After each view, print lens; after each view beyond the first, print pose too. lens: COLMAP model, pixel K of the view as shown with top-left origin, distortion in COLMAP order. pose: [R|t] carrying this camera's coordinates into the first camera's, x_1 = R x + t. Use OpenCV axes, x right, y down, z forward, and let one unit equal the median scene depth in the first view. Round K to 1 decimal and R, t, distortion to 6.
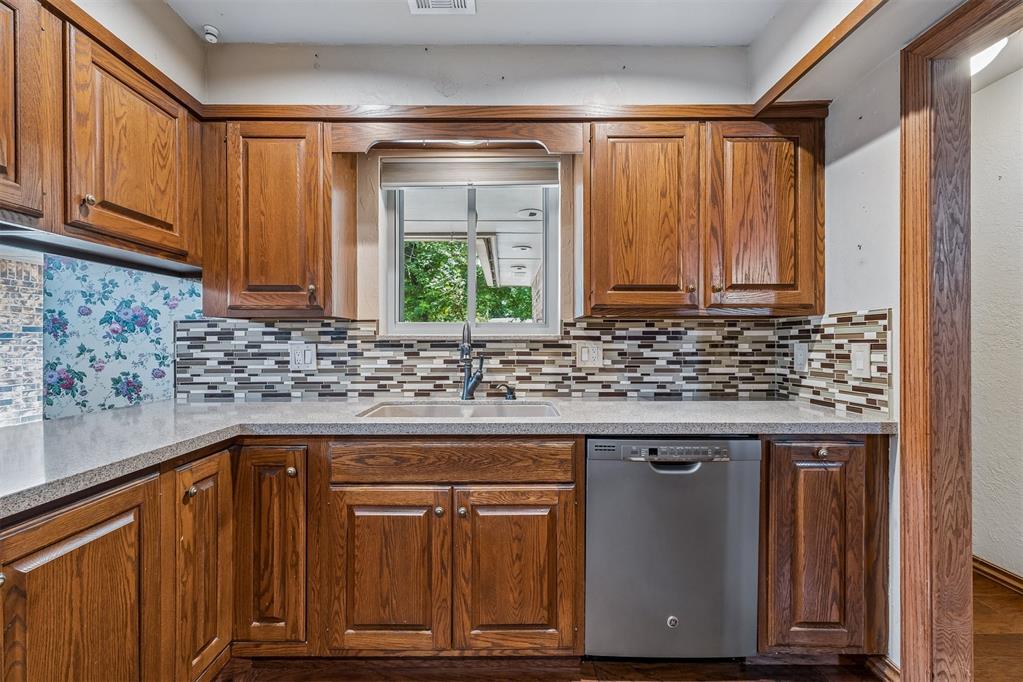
lens RADIAL K [[428.6, 0, 509.4], [0, 428.6, 339.7], [0, 0, 1]] dist [0.002213, 0.001346]
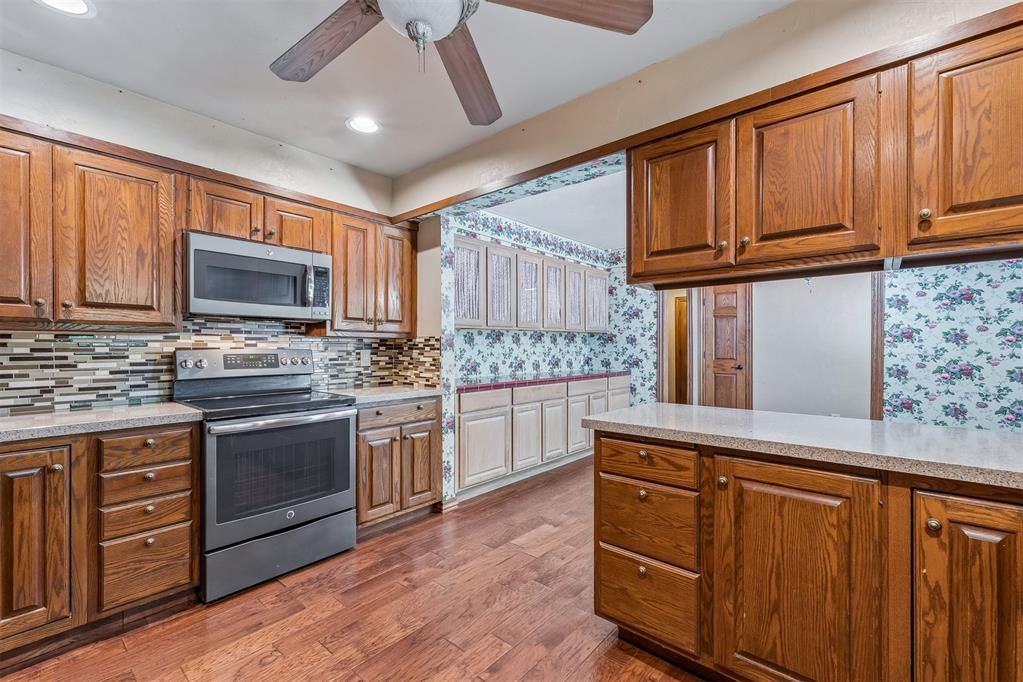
lens RADIAL K [[428.6, 0, 508.9], [0, 428.6, 349.0], [0, 0, 1]] dist [0.002213, 0.001346]
pose [[-0.667655, 0.006087, -0.744446, 0.314715], [0.000231, 0.999968, 0.007970, -0.004786], [0.744471, 0.005149, -0.667635, 0.626791]]
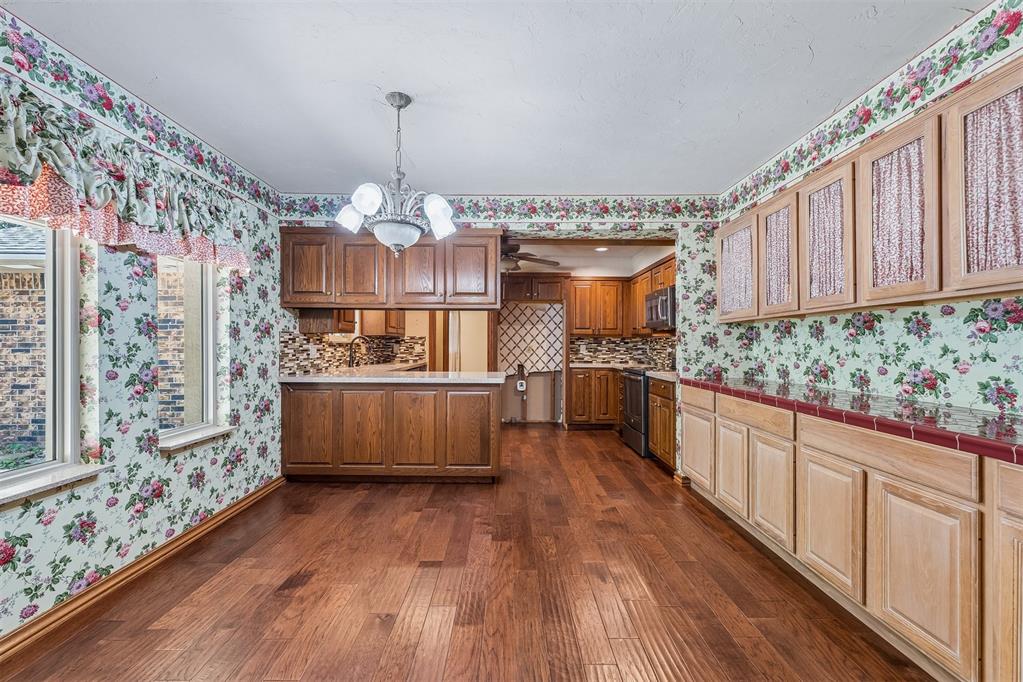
lens RADIAL K [[428.6, 0, 510.1], [0, 428.6, 342.5], [0, 0, 1]] dist [0.002213, 0.001346]
pose [[0.009634, 0.004508, 0.999943, -2.781744], [0.001272, 0.999989, -0.004520, 0.009677], [-0.999953, 0.001315, 0.009628, 0.073632]]
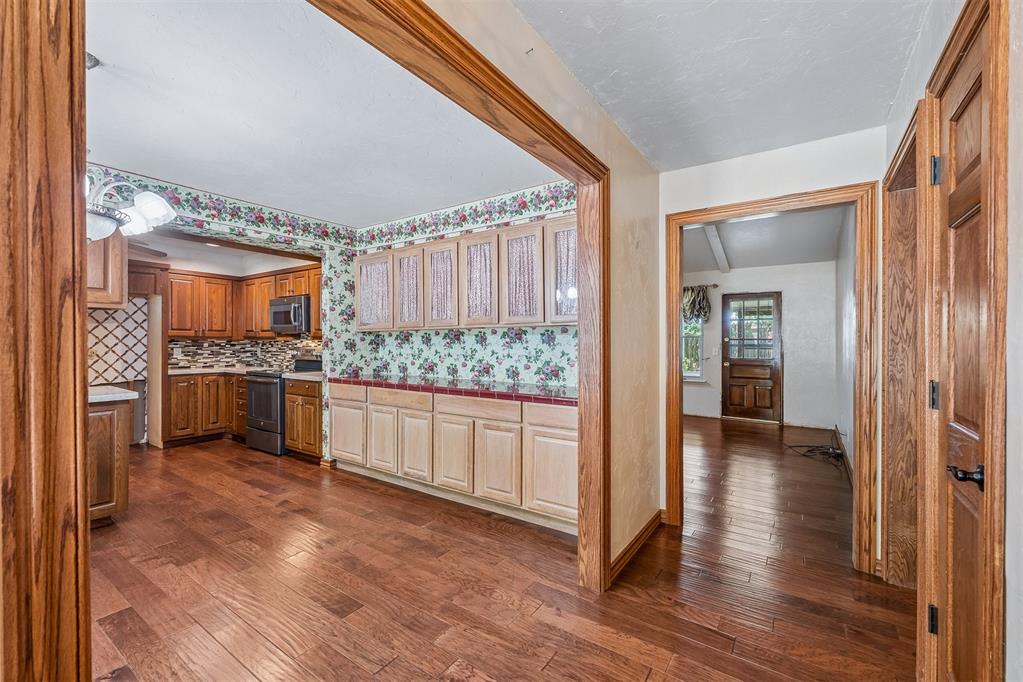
lens RADIAL K [[428.6, 0, 511.6], [0, 428.6, 341.0], [0, 0, 1]] dist [0.002213, 0.001346]
pose [[-0.816315, 0.001509, 0.577605, -2.950820], [0.001659, 0.999999, -0.000267, -0.029519], [-0.577605, 0.000740, -0.816316, 0.623816]]
